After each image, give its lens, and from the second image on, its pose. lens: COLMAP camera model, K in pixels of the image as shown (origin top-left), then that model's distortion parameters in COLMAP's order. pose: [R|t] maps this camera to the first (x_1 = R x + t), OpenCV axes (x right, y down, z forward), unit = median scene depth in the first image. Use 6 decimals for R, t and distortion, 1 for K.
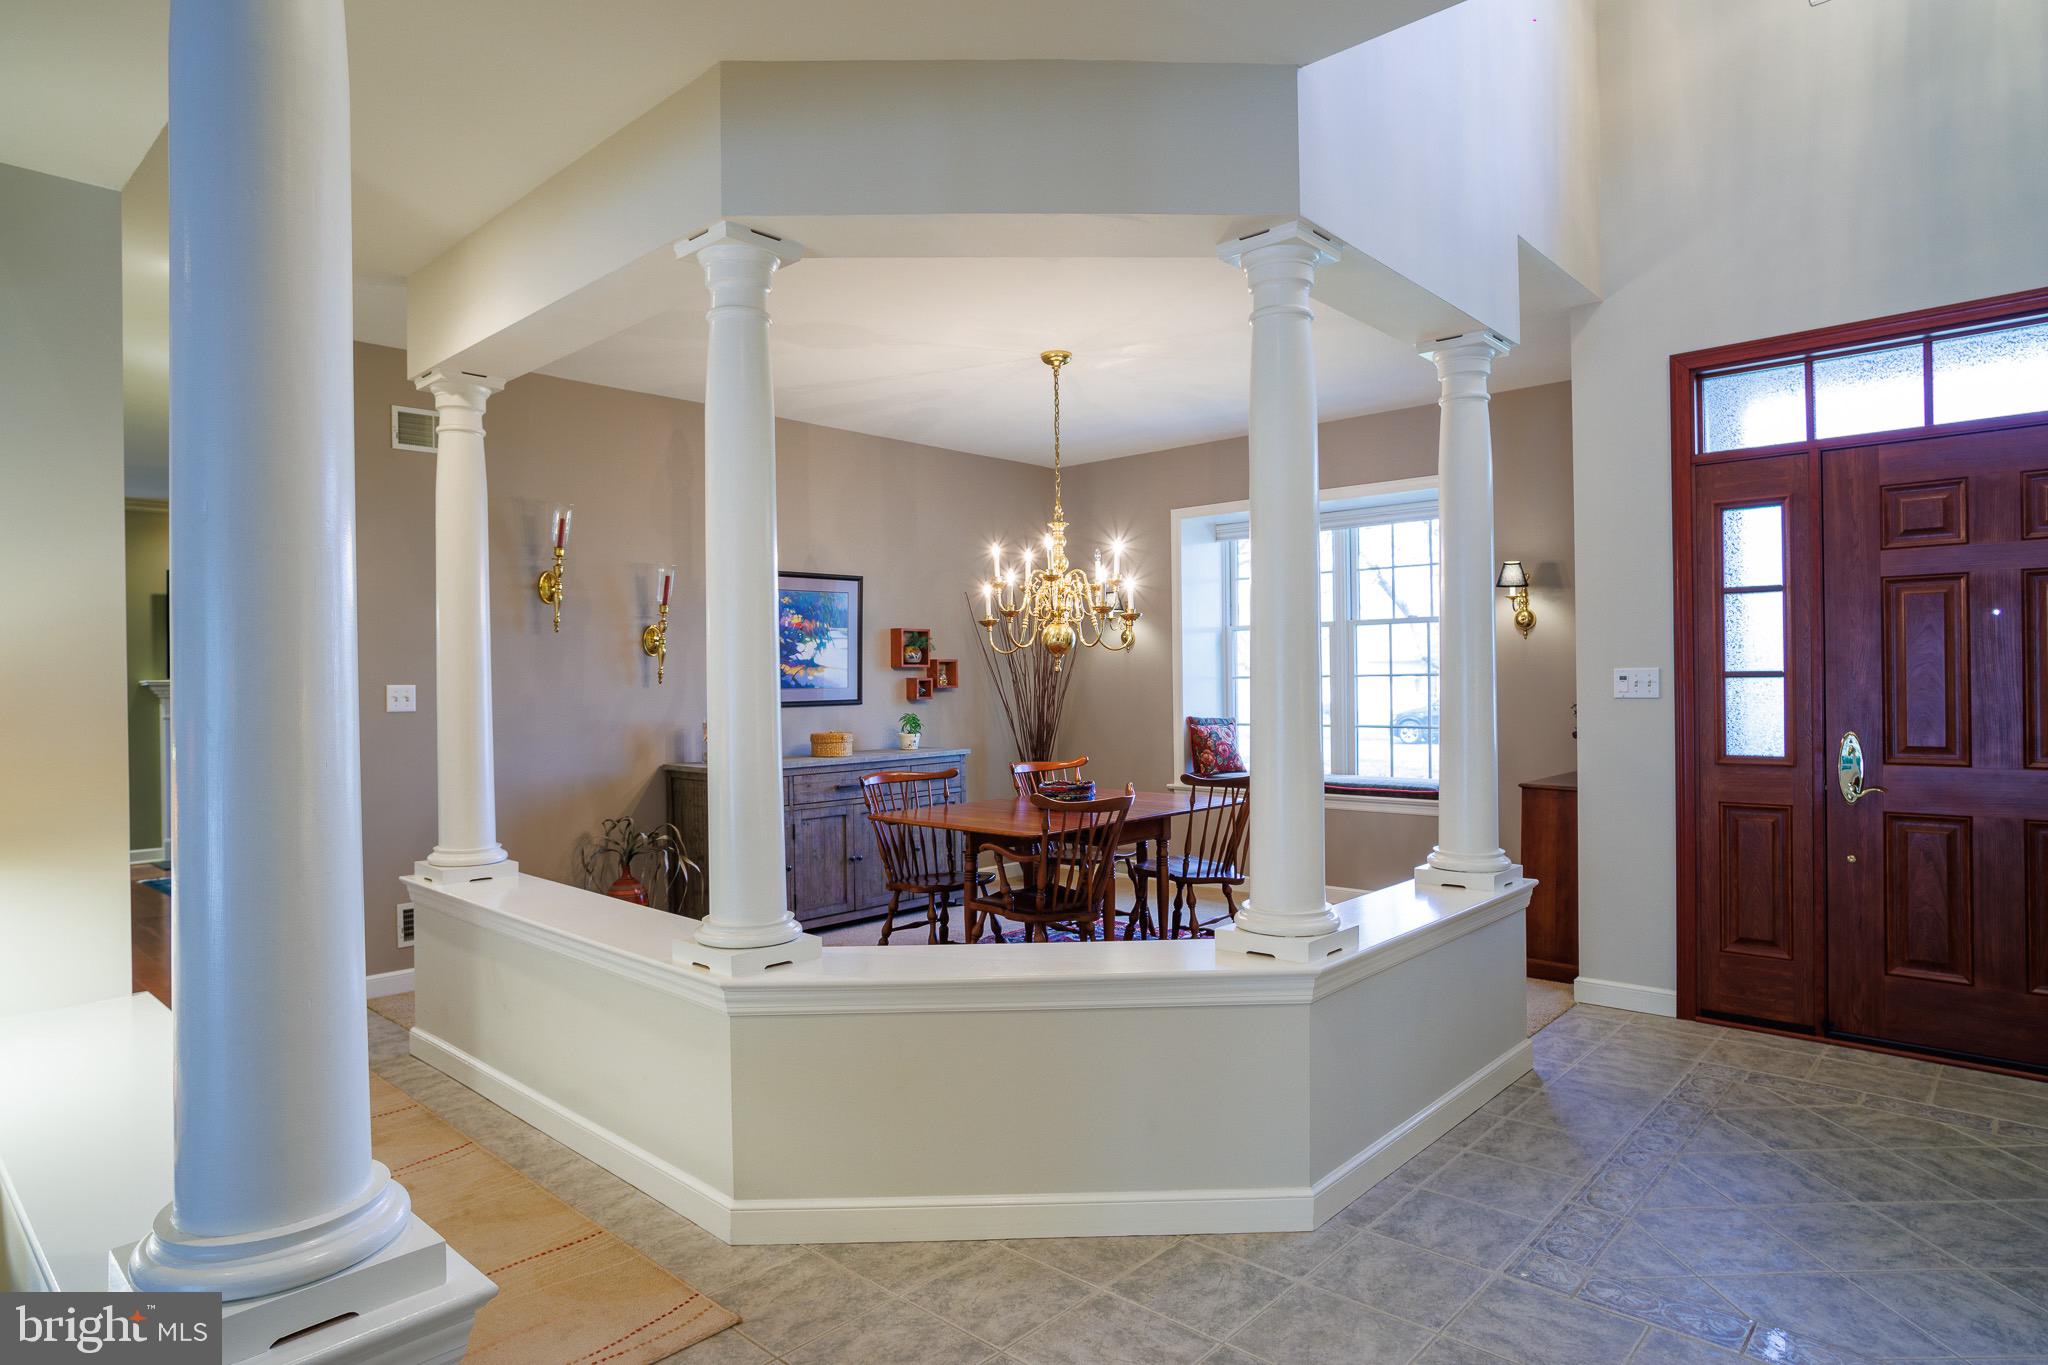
lens RADIAL K [[1167.0, 0, 1024.0], [0, 1167.0, 682.5], [0, 0, 1]] dist [-0.000304, -0.000009]
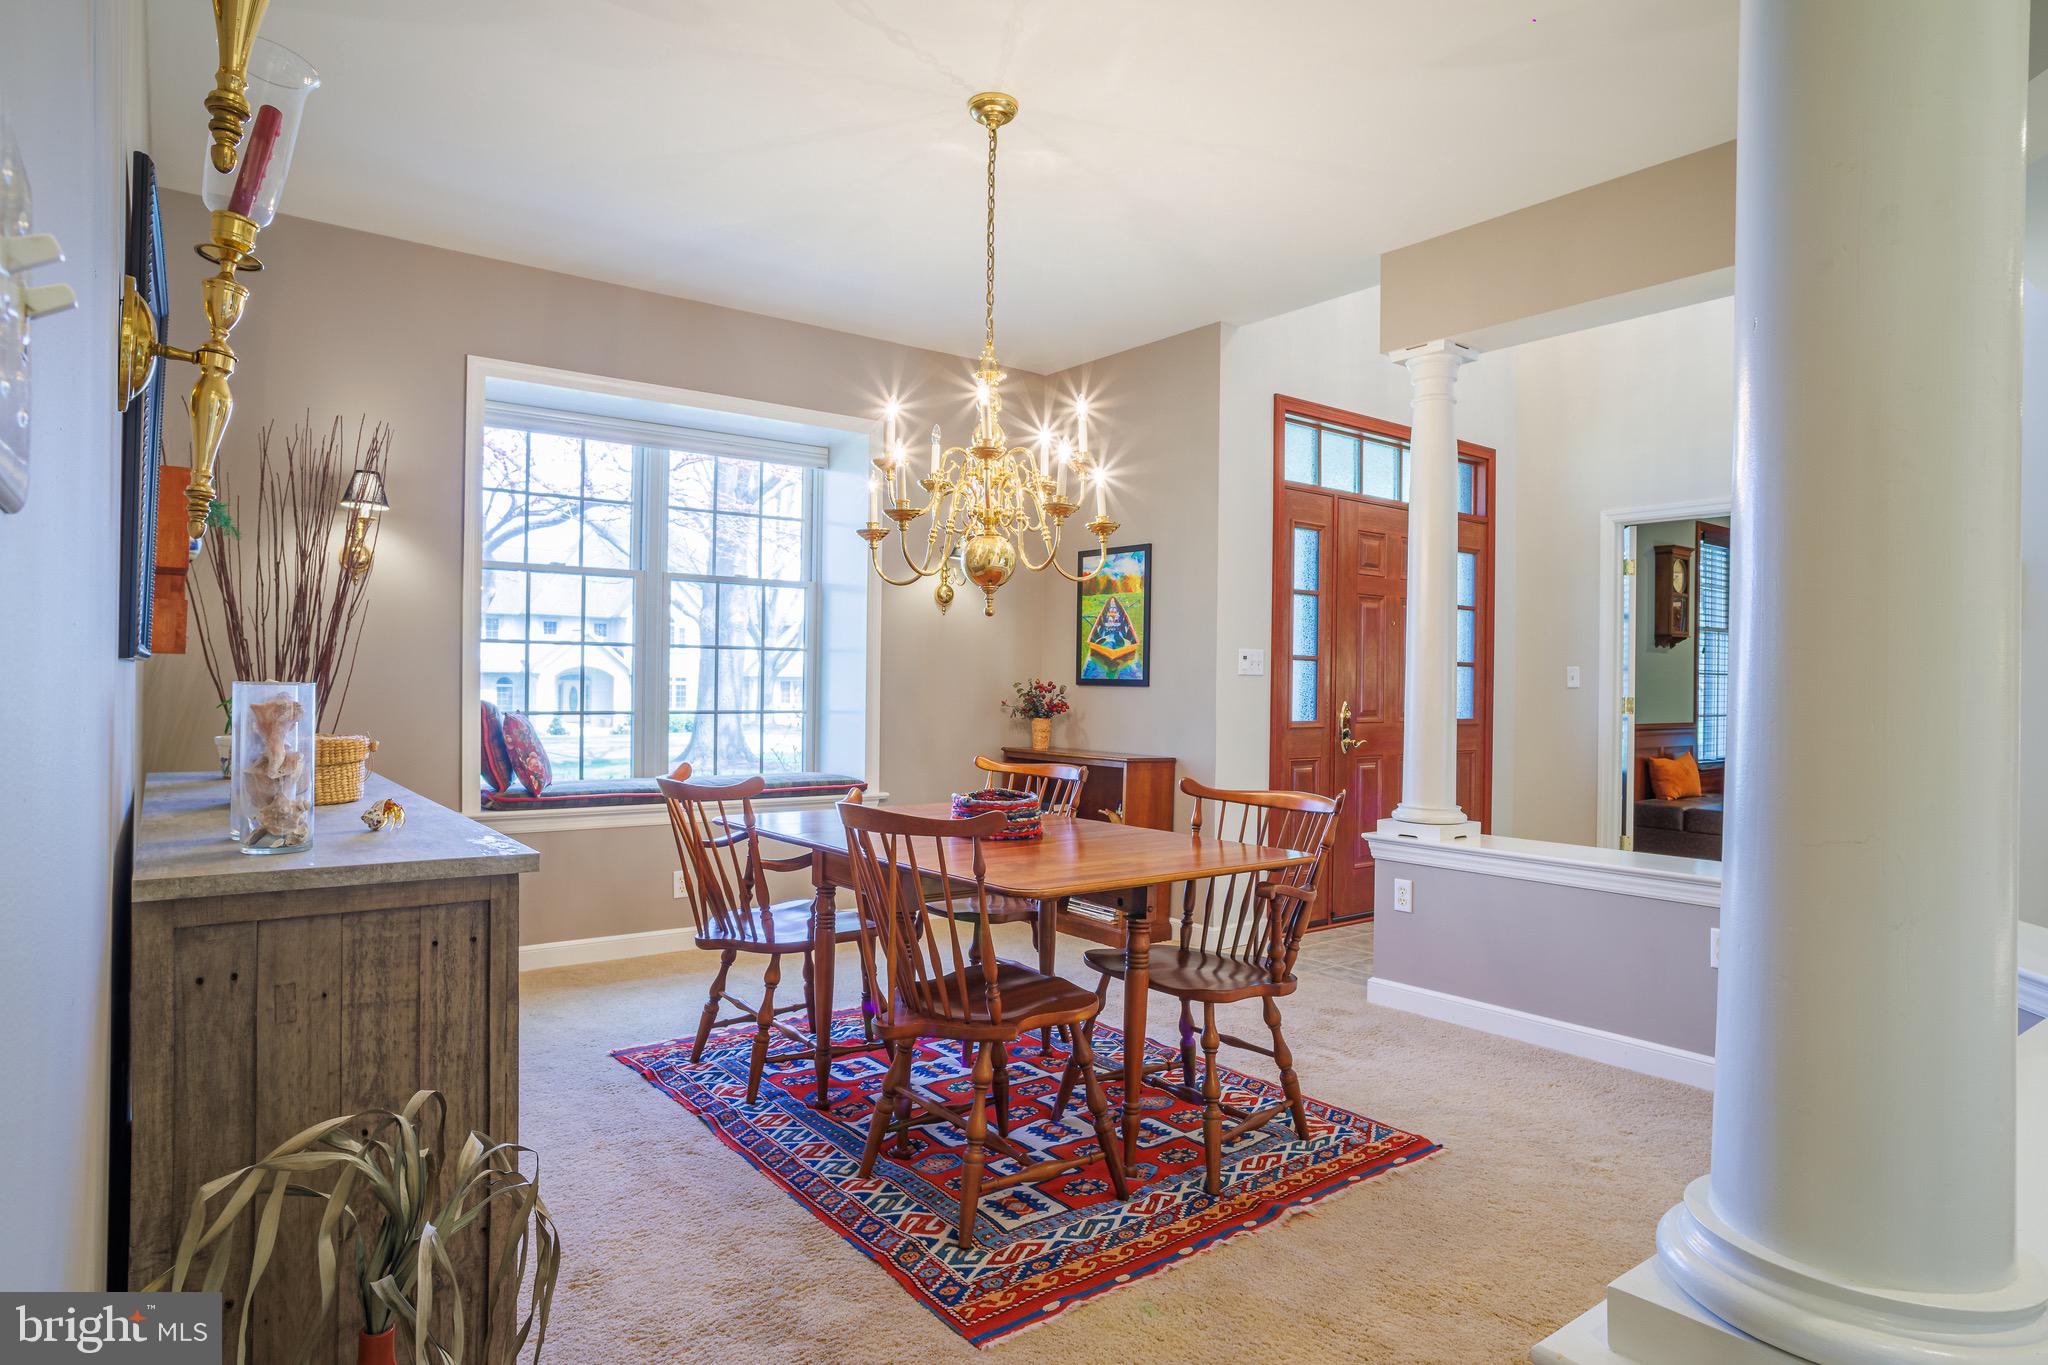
lens RADIAL K [[1167.0, 0, 1024.0], [0, 1167.0, 682.5], [0, 0, 1]] dist [-0.000304, -0.000009]
pose [[0.182685, 0.009247, 0.983128, -0.679074], [-0.017561, 0.999827, -0.006141, 0.032637], [-0.983015, -0.016143, 0.182816, 1.023148]]
